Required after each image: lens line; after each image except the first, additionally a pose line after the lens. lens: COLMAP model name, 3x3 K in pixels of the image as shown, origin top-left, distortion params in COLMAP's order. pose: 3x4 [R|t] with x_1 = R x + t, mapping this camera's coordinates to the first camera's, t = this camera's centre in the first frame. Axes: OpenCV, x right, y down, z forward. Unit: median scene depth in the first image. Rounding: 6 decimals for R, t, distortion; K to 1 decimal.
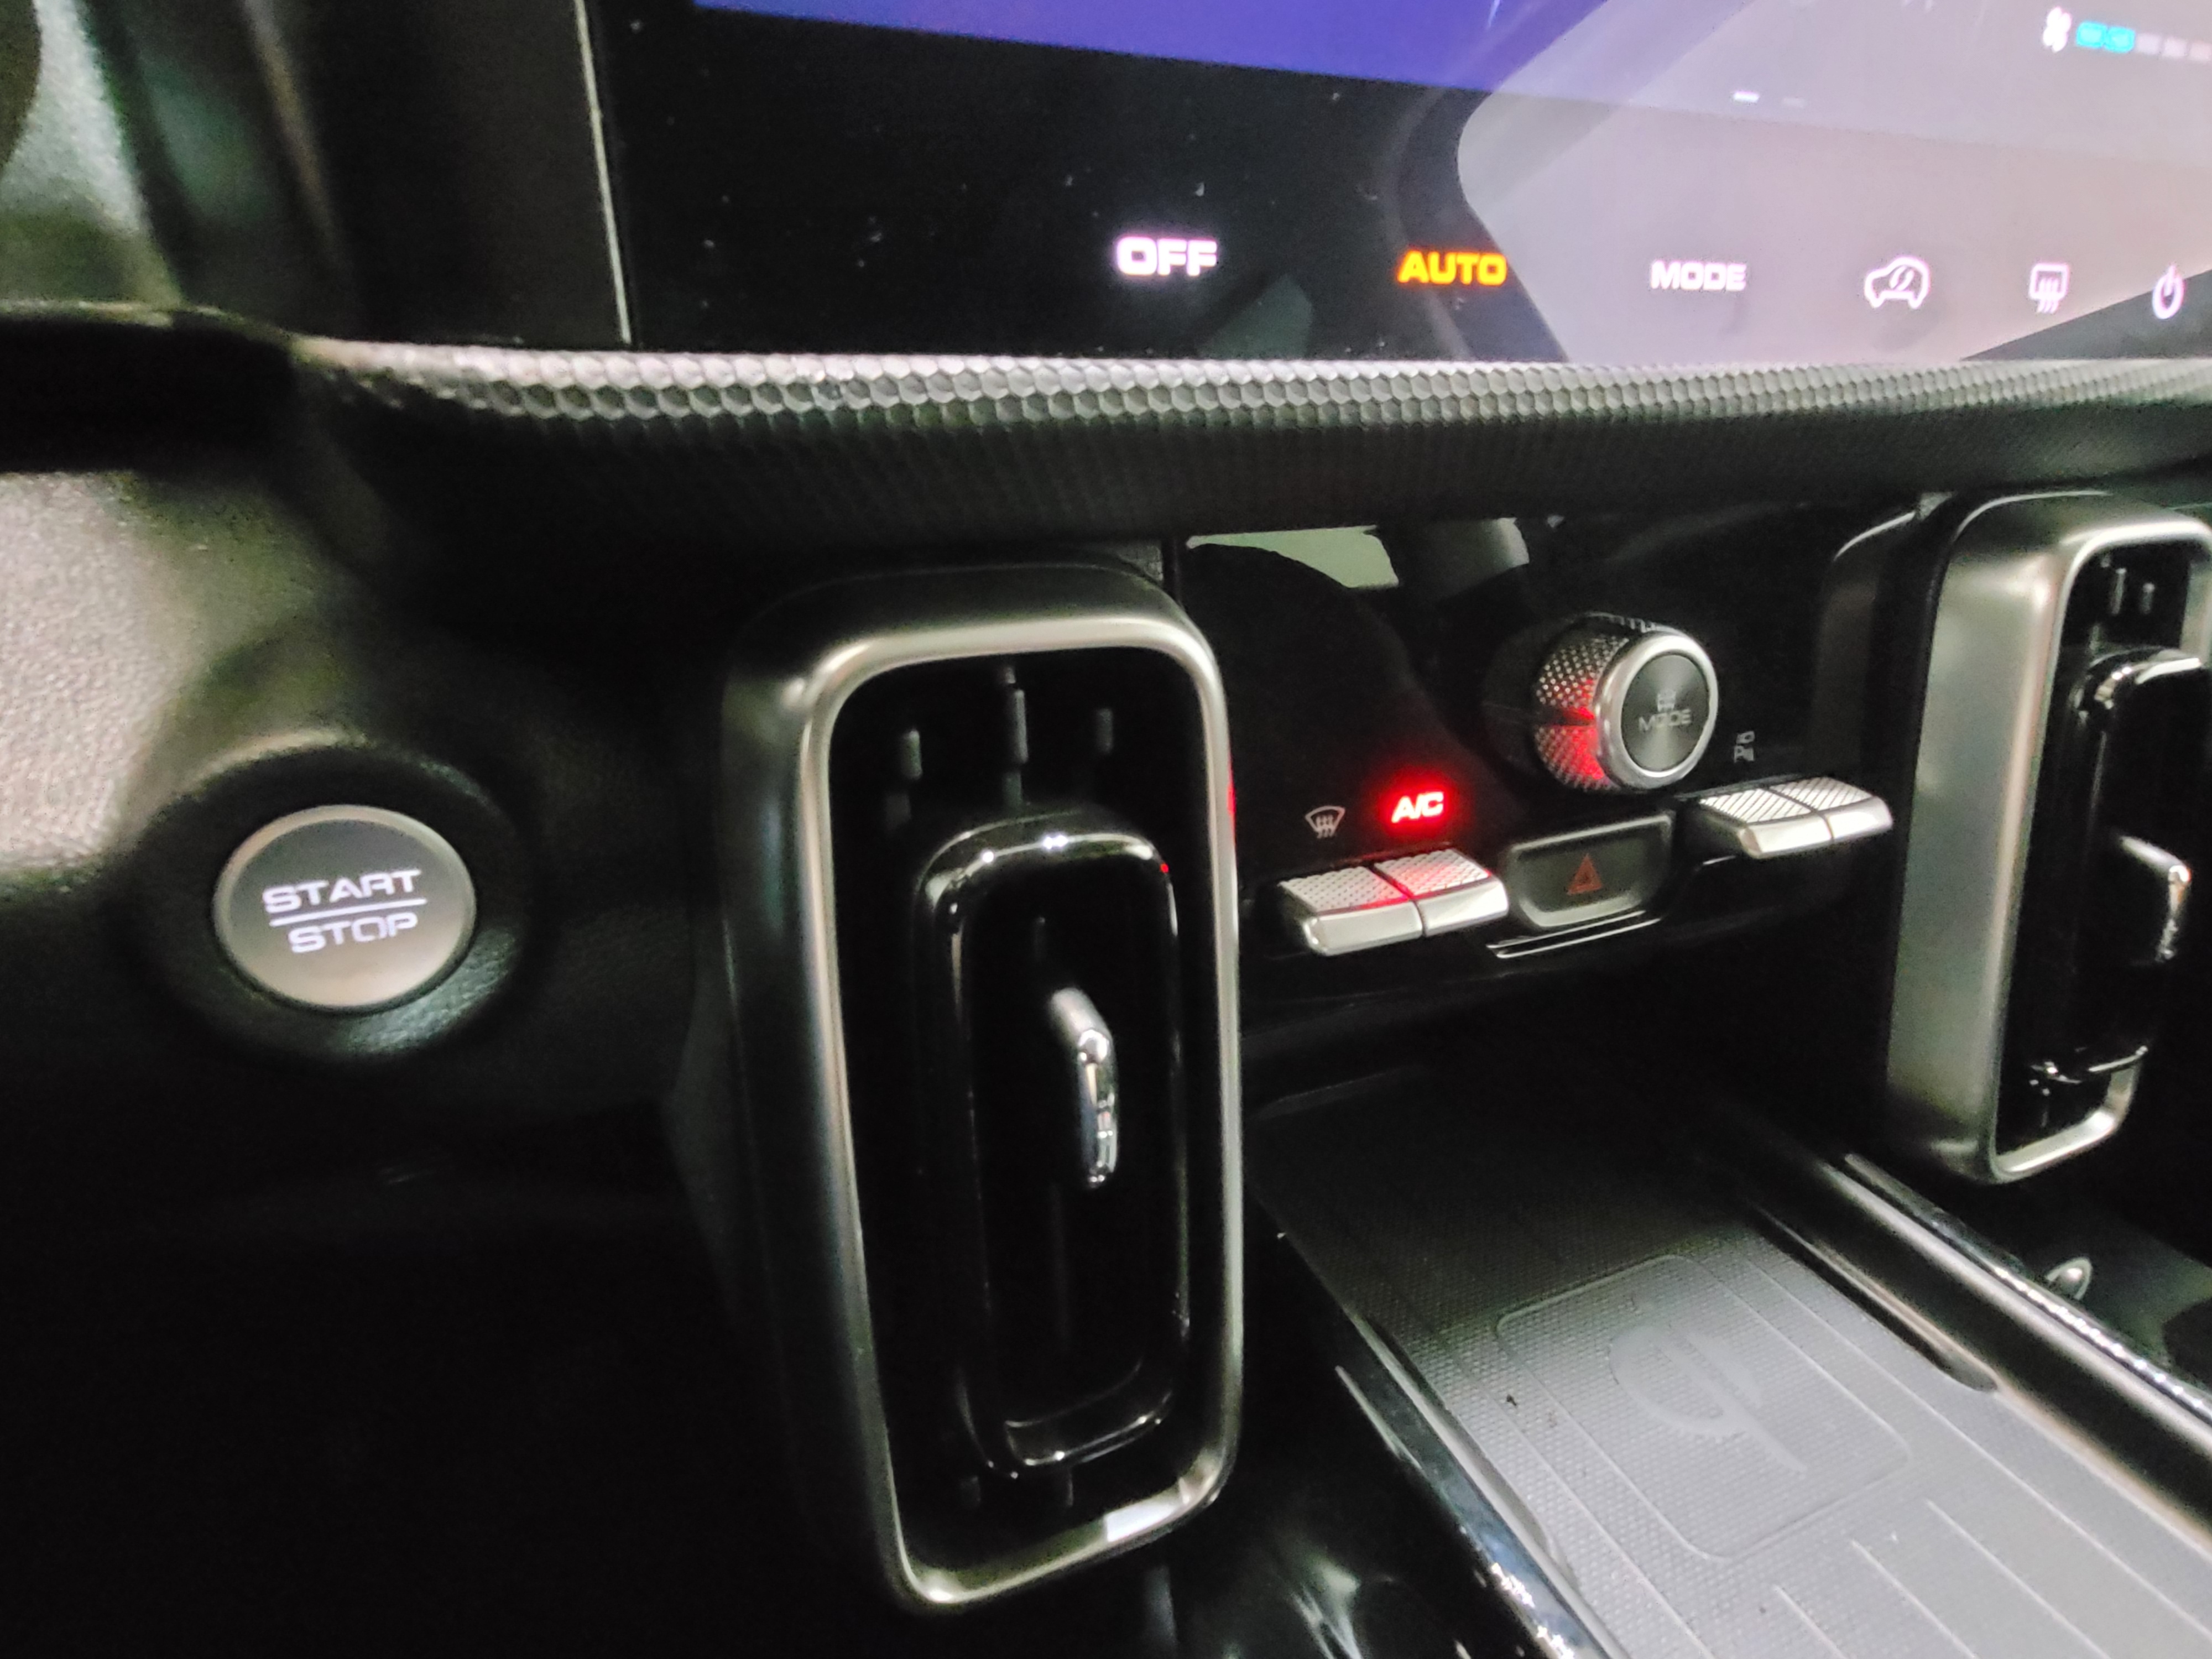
lens RADIAL K [[1189.1, 0, 1106.0], [0, 1189.1, 829.5], [0, 0, 1]] dist [0.008271, -0.007966]
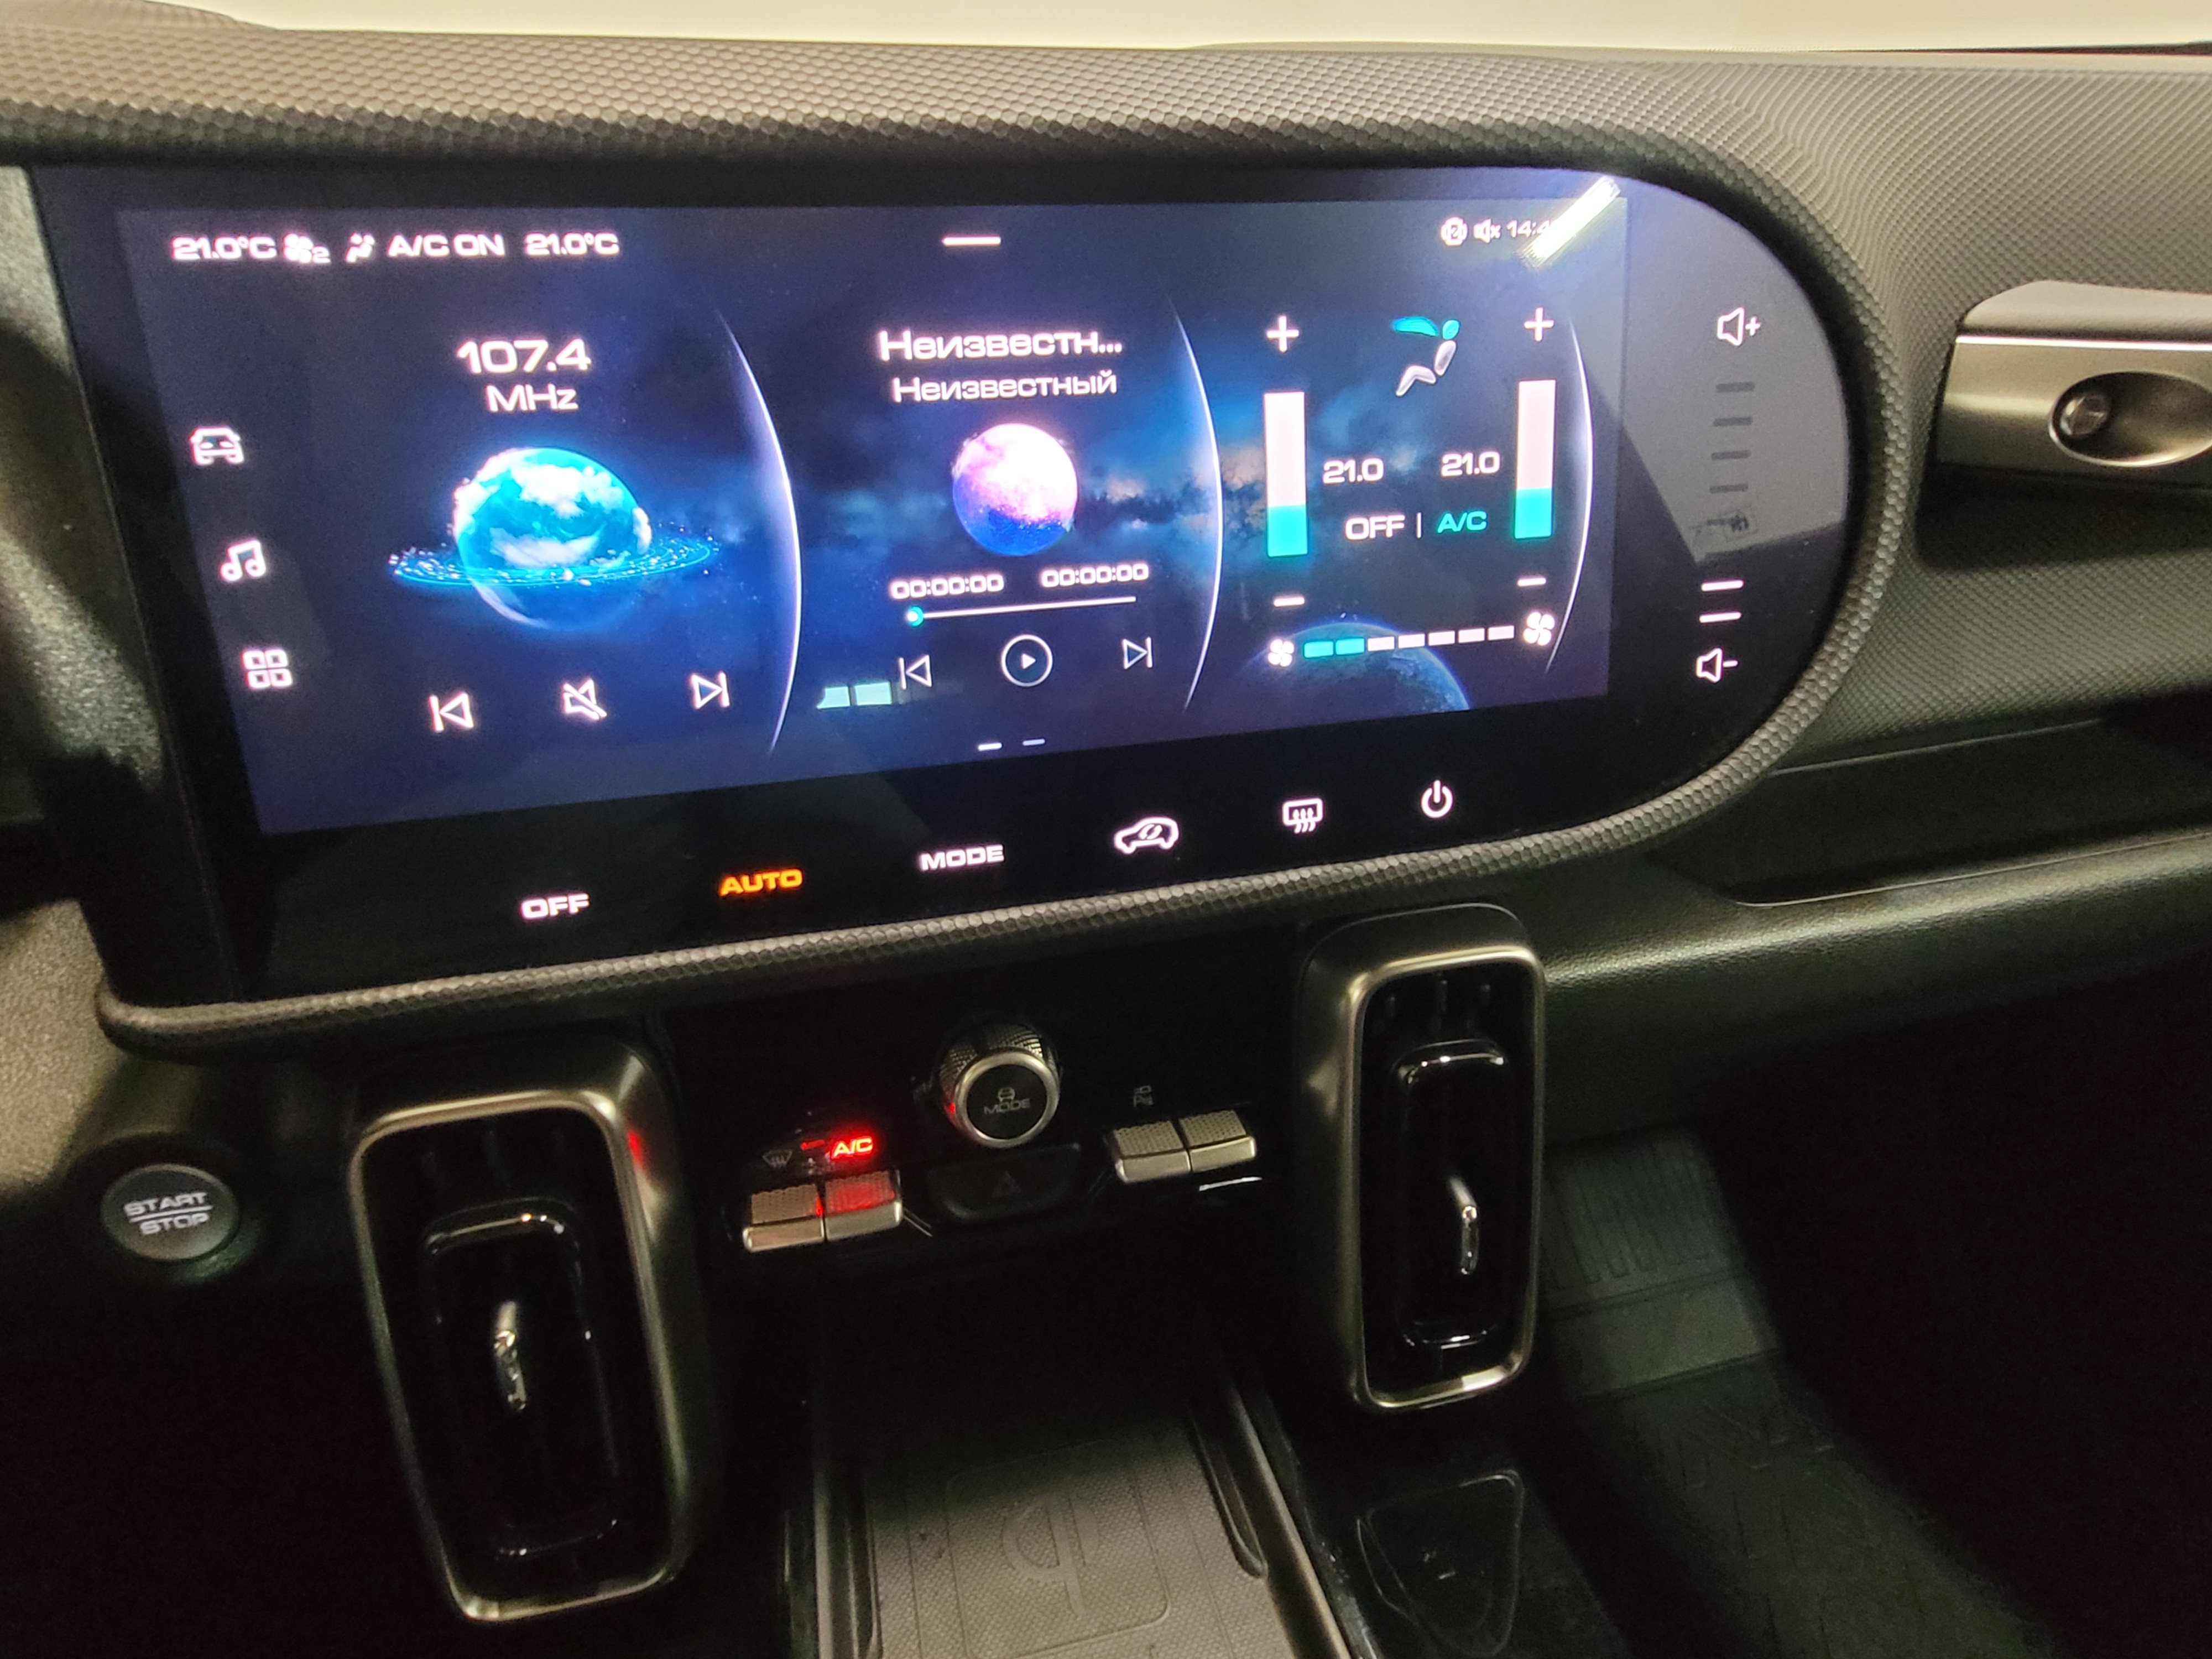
lens RADIAL K [[1189.1, 0, 1106.0], [0, 1189.1, 829.5], [0, 0, 1]] dist [0.008271, -0.007966]
pose [[0.984039, 0.045209, -0.172116, 1.074714], [-0.040207, 0.998665, 0.032442, -0.634362], [0.173353, -0.025004, 0.984542, -0.558703]]
